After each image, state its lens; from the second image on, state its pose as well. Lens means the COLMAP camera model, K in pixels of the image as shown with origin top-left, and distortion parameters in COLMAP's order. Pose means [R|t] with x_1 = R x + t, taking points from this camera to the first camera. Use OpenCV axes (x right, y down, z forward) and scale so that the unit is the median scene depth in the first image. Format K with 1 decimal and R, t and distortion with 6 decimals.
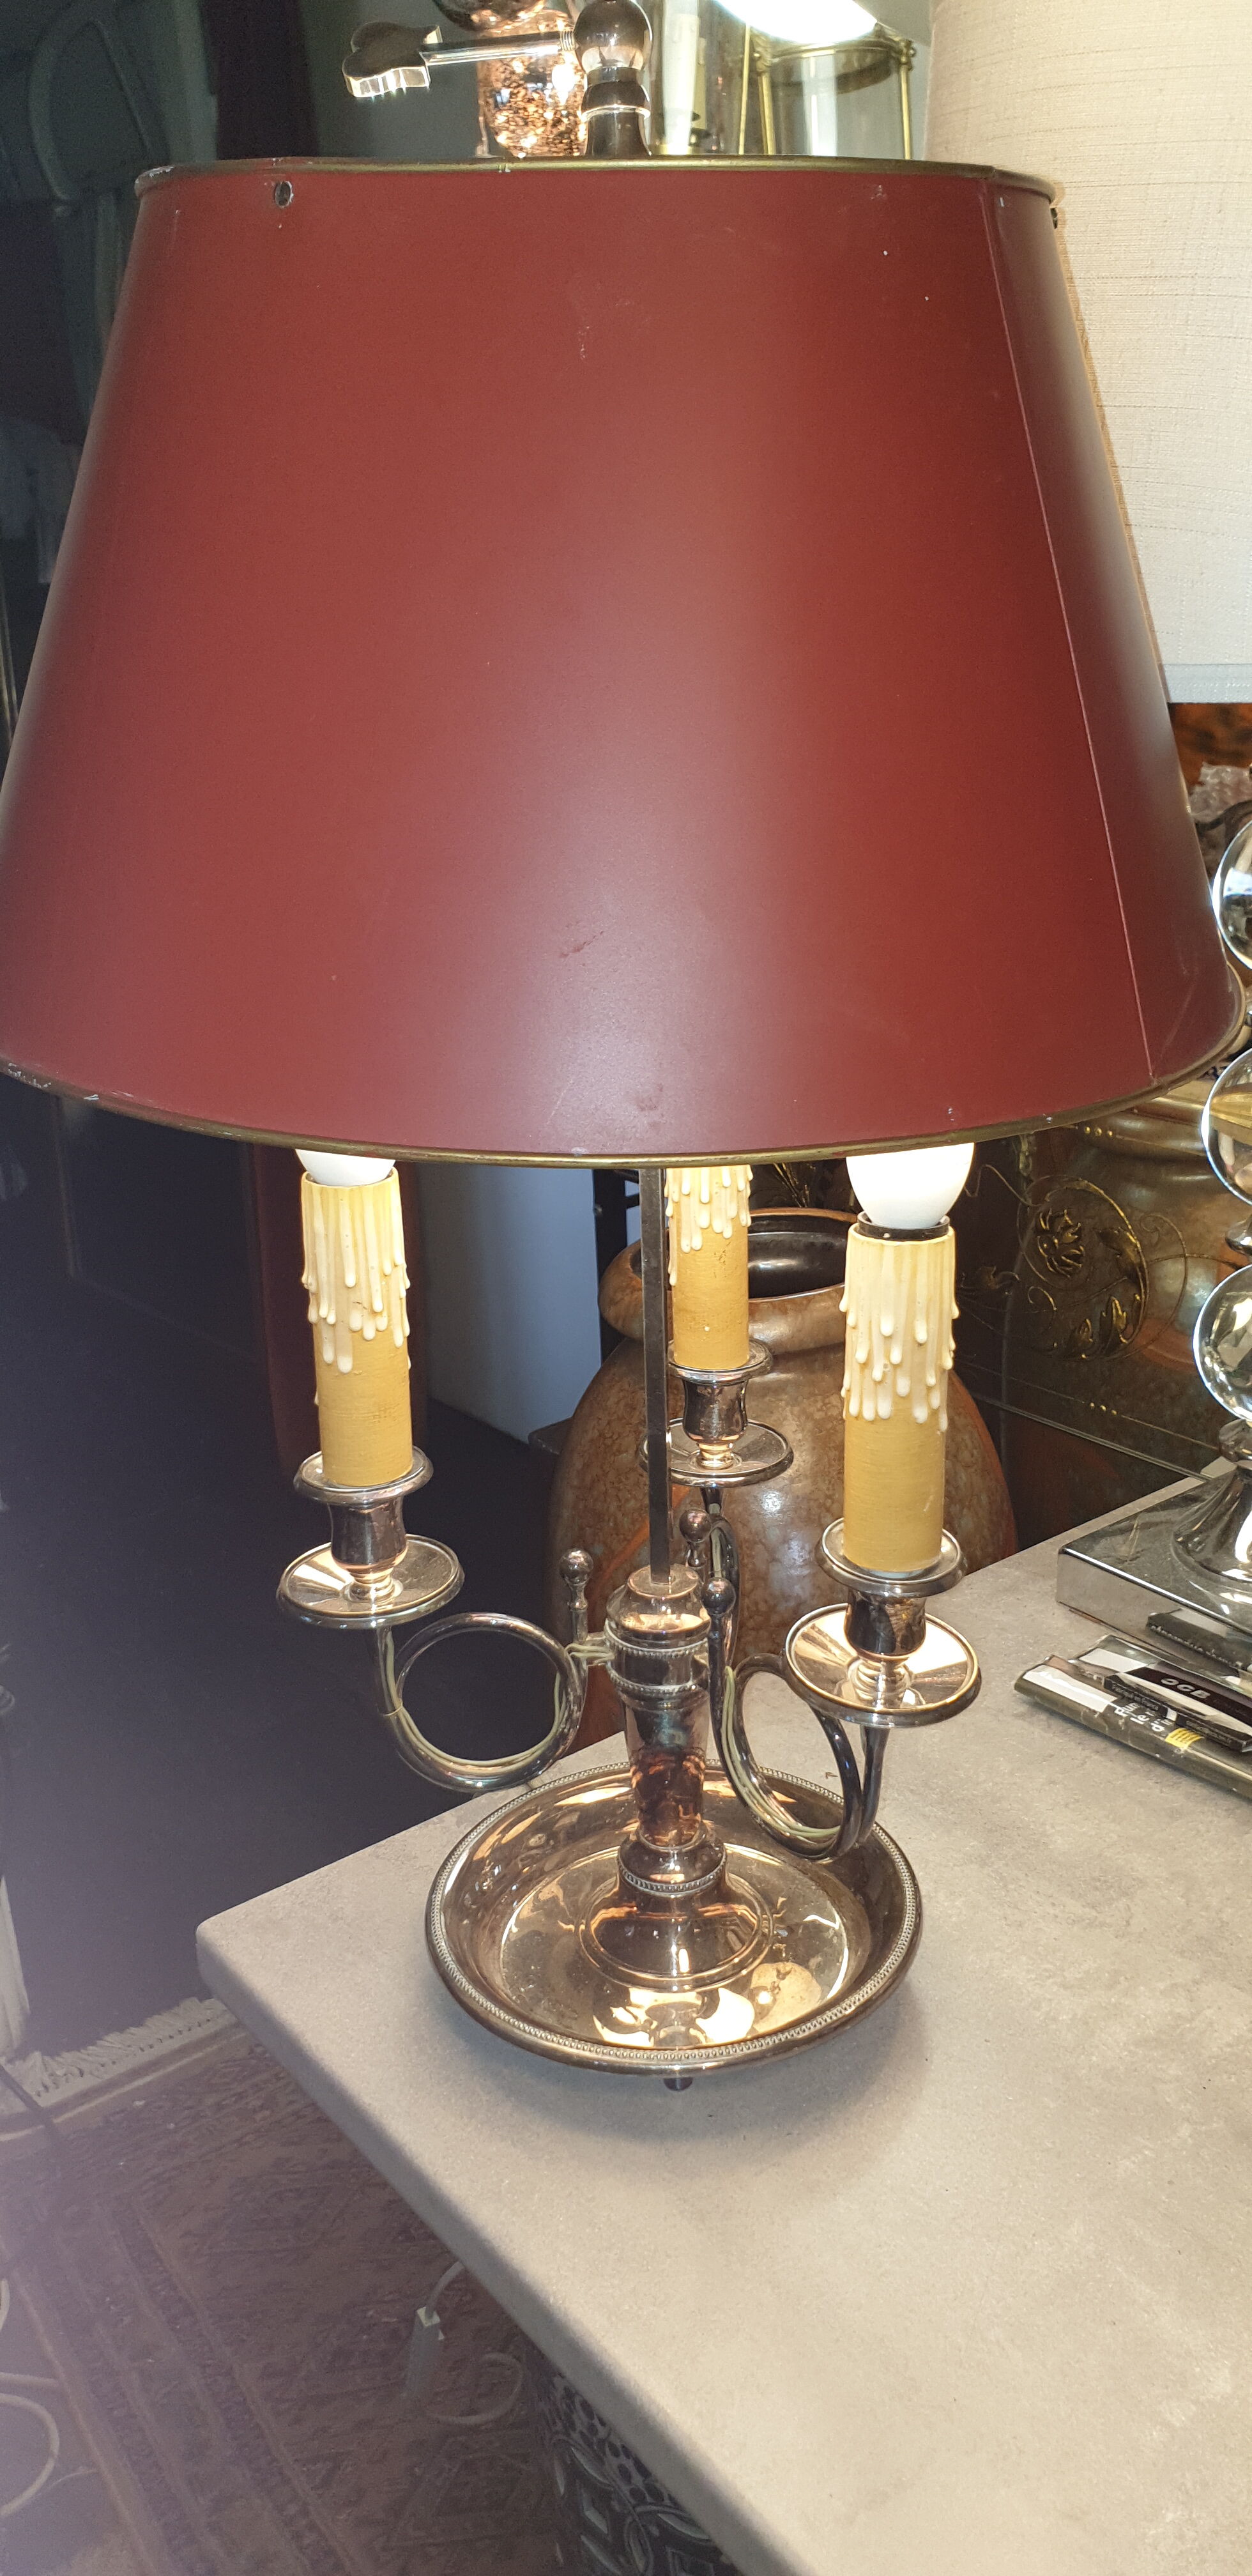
lens RADIAL K [[2077.6, 0, 673.2], [0, 2077.6, 1279.8], [0, 0, 1]] dist [-0.014733, 0.048205]
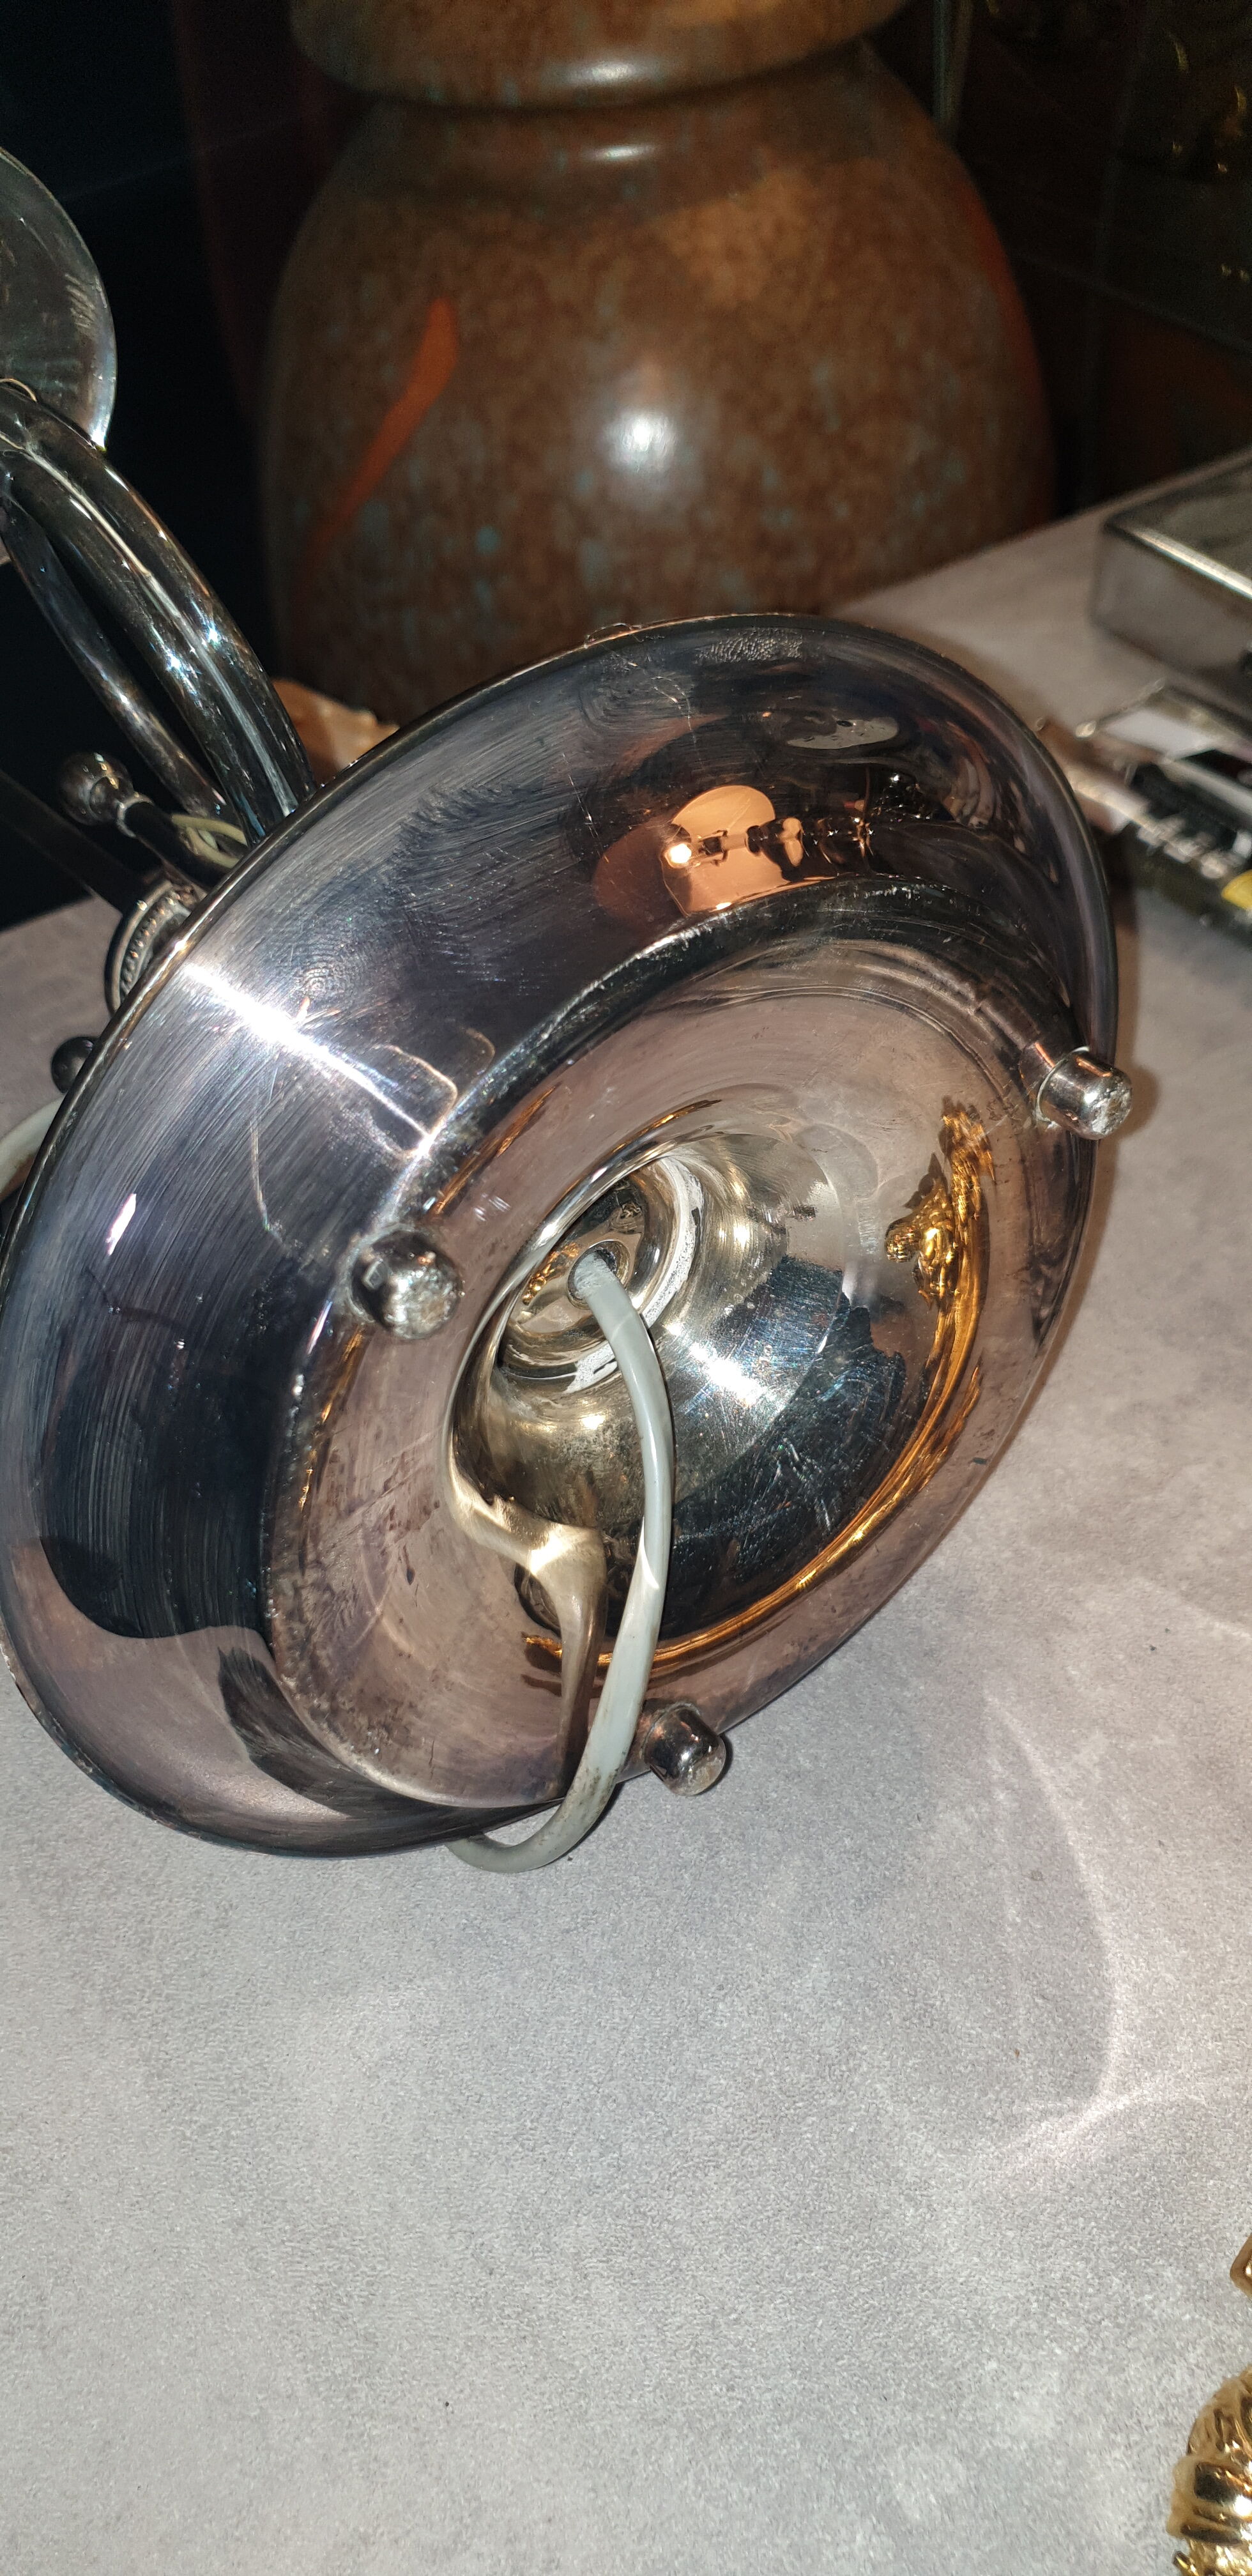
lens RADIAL K [[2077.6, 0, 622.4], [0, 2077.6, 1293.1], [0, 0, 1]] dist [-0.014733, 0.048205]
pose [[0.995607, 0.053966, -0.076510, 0.139932], [-0.012724, 0.887580, 0.460478, 0.074727], [0.092758, -0.457482, 0.884368, 0.503374]]
